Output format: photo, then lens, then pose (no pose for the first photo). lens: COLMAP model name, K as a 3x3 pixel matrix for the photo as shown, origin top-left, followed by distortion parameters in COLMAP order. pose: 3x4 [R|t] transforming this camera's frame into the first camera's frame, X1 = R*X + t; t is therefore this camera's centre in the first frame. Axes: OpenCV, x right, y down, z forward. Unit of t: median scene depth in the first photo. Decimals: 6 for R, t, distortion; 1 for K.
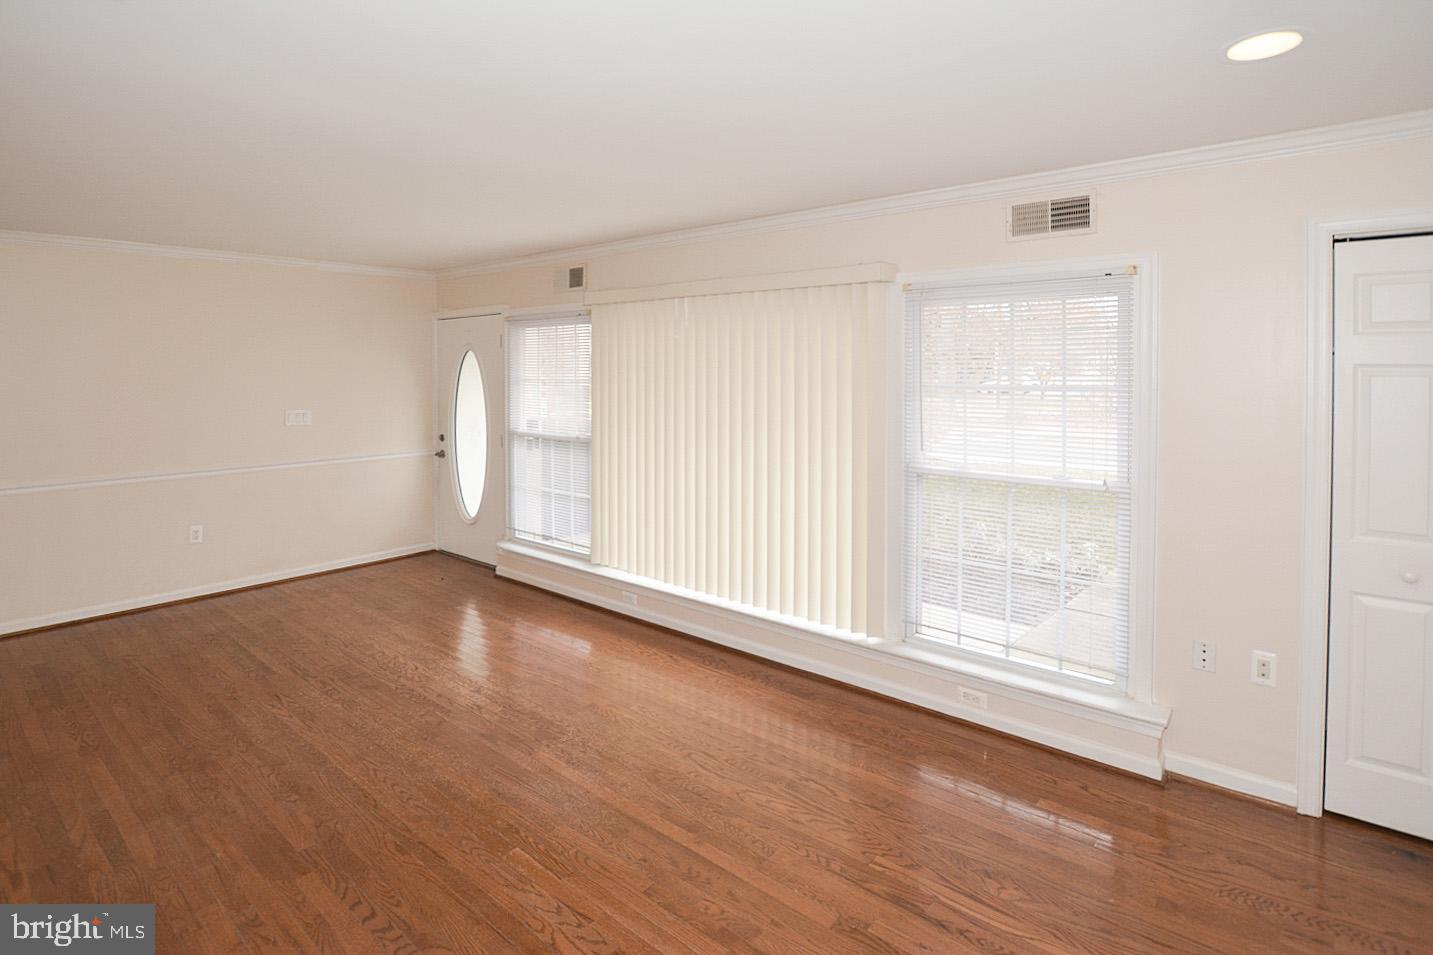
lens RADIAL K [[682.6, 0, 719.6], [0, 682.6, 477.4], [0, 0, 1]] dist [-0.016914, 0.000175]
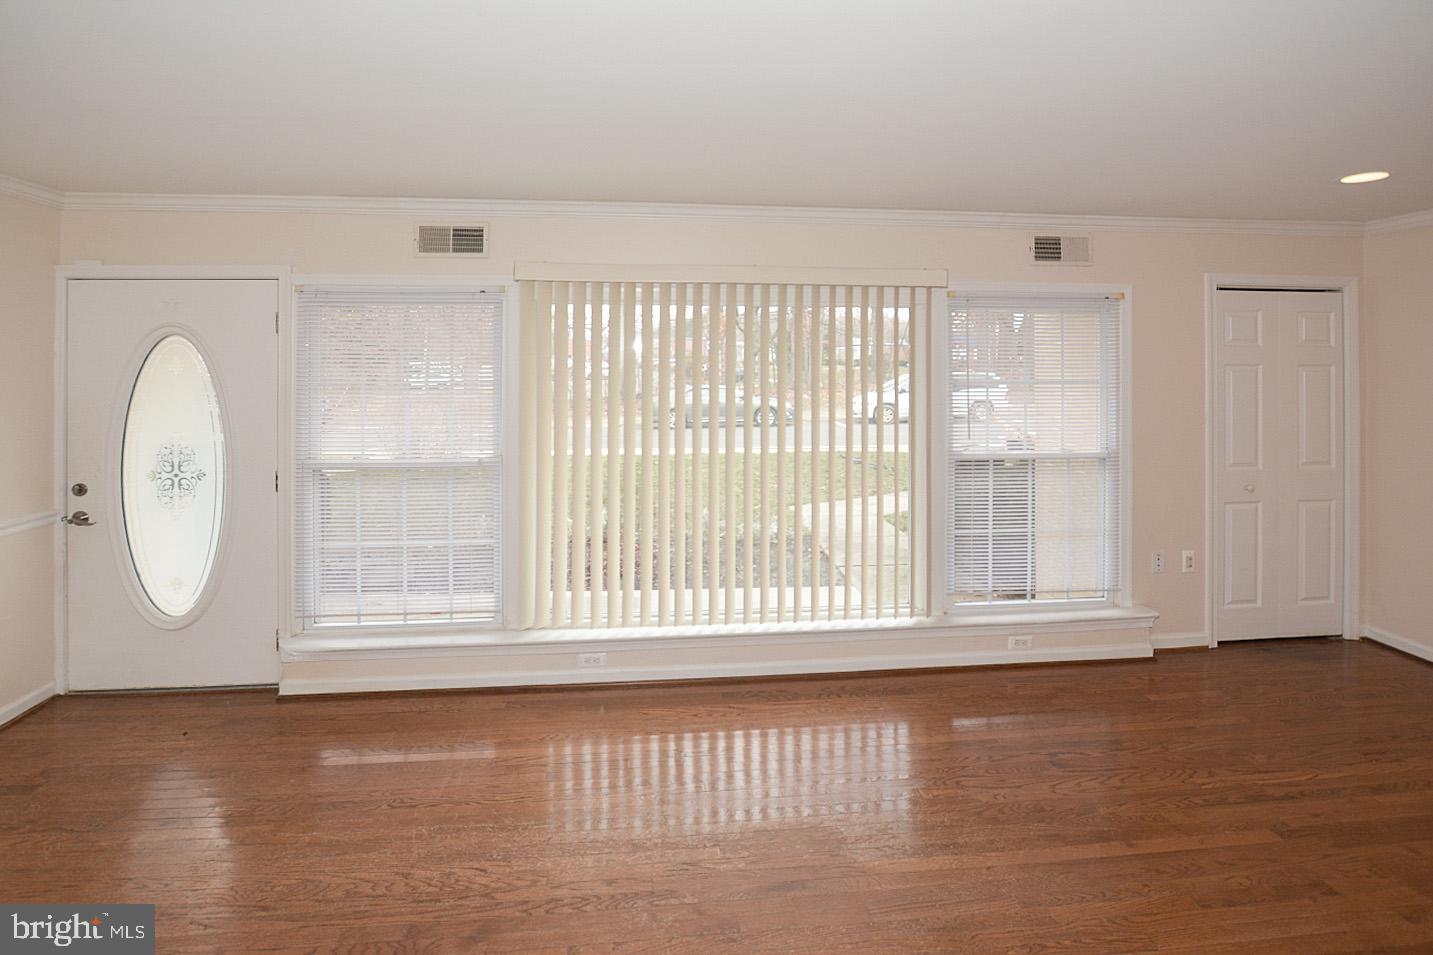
lens RADIAL K [[682.6, 0, 743.8], [0, 682.6, 444.3], [0, 0, 1]] dist [-0.016914, 0.000175]
pose [[0.718714, -0.086826, 0.689864, -0.881399], [0.106204, 0.994239, 0.014489, -0.102286], [-0.687147, 0.062853, 0.723794, 0.518167]]
